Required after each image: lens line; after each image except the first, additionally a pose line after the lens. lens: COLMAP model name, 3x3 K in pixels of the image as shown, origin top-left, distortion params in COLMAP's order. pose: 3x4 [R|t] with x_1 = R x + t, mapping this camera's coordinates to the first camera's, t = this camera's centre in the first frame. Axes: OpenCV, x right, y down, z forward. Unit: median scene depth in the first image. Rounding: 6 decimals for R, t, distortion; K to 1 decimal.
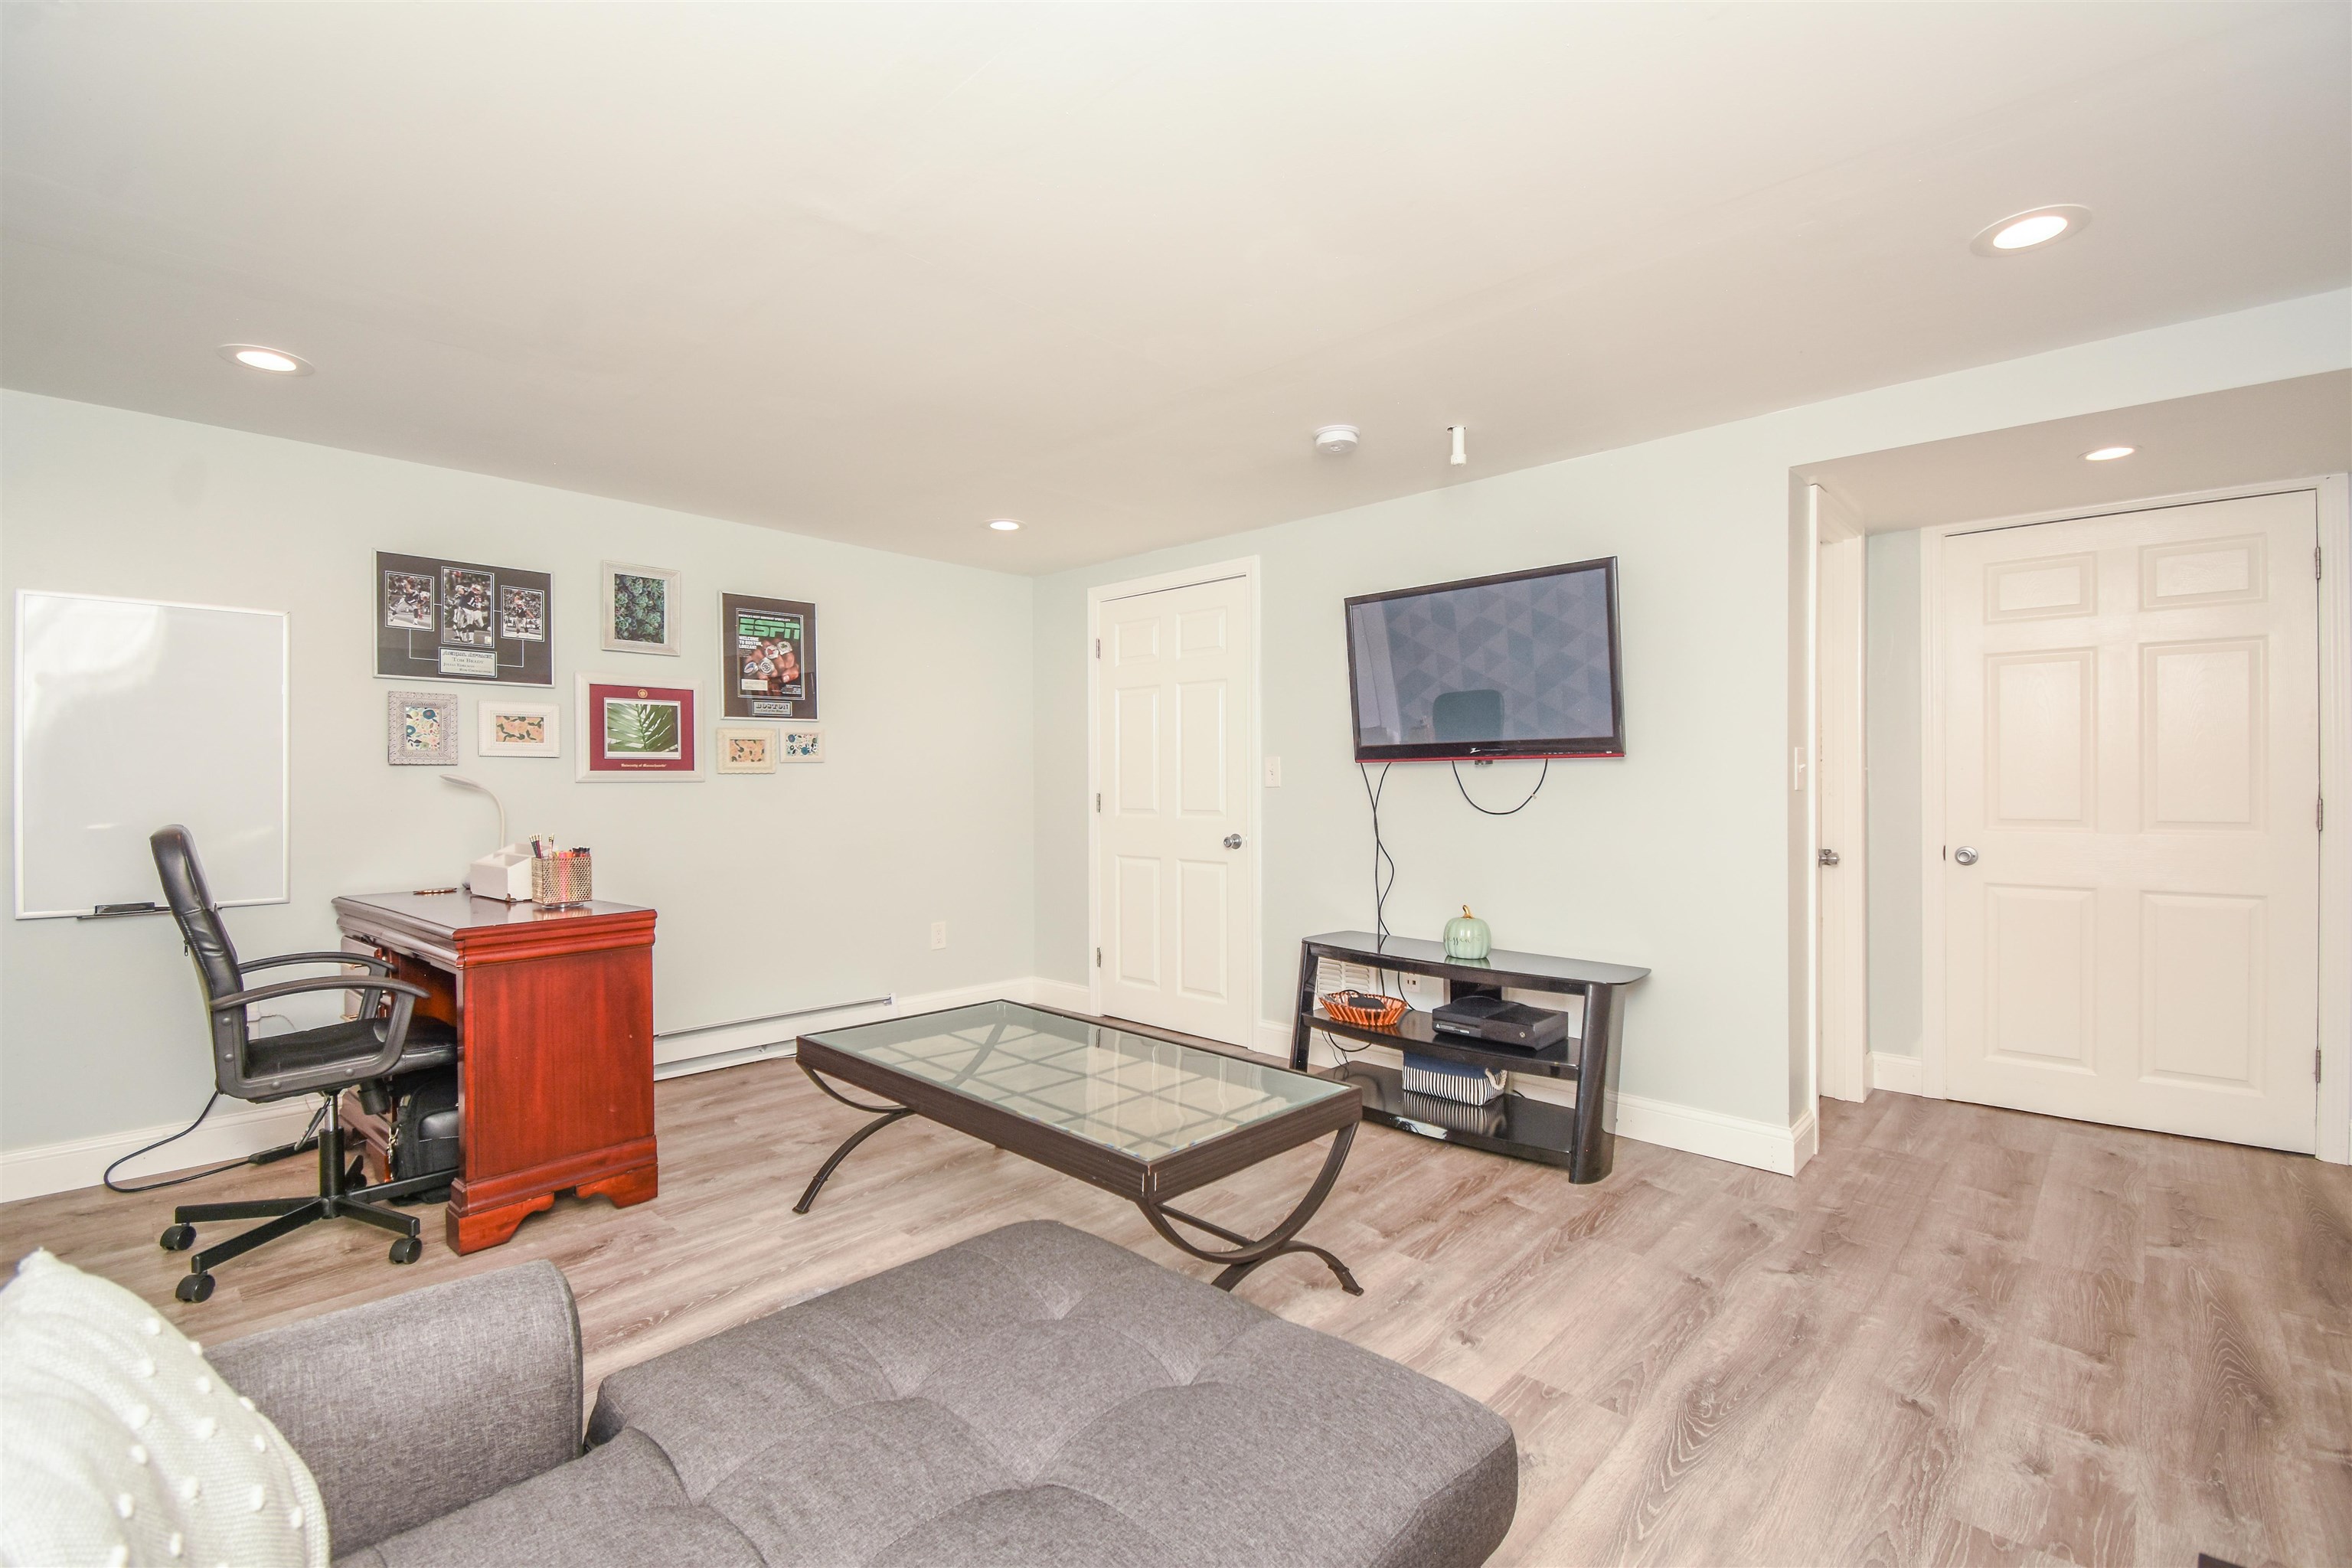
lens RADIAL K [[1015.7, 0, 1174.4], [0, 1015.7, 783.8], [0, 0, 1]] dist [0.032260, -0.017451]
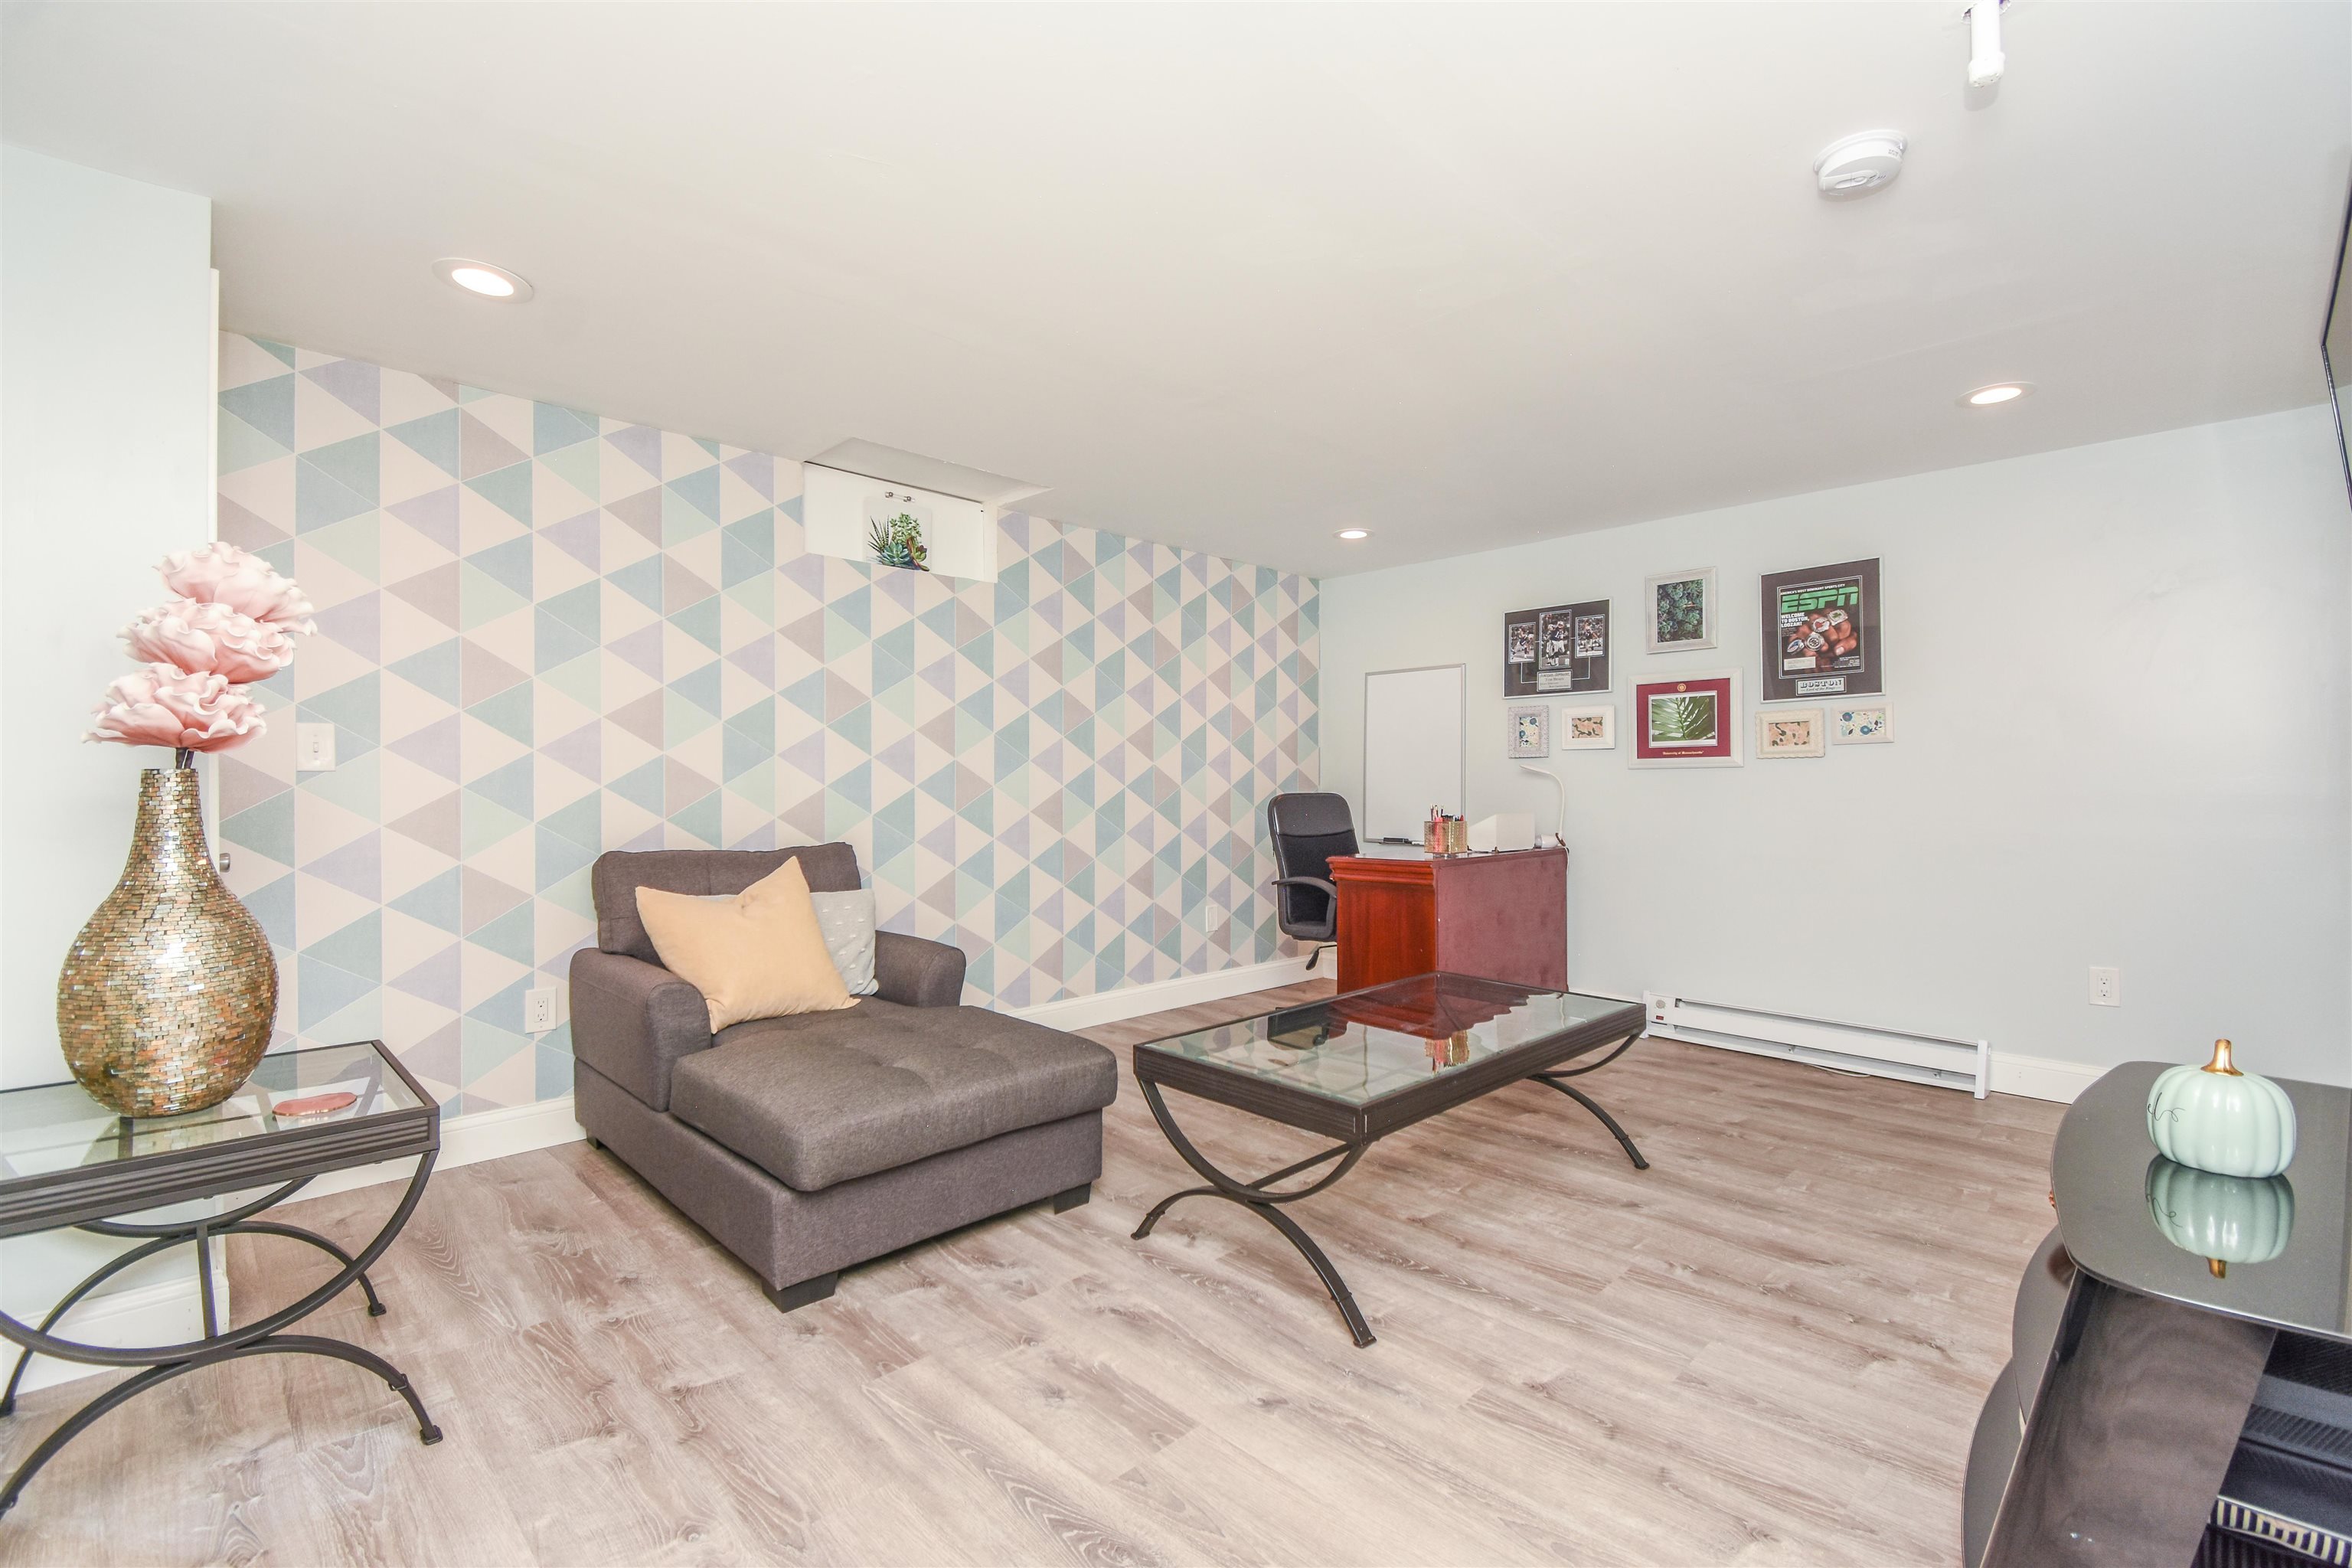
lens RADIAL K [[1015.7, 0, 1174.4], [0, 1015.7, 783.8], [0, 0, 1]] dist [0.032260, -0.017451]
pose [[-0.038181, 0.002909, -0.999267, 0.602877], [0.000676, 0.999996, 0.002886, 0.011854], [0.999271, -0.000565, -0.038183, 0.499061]]
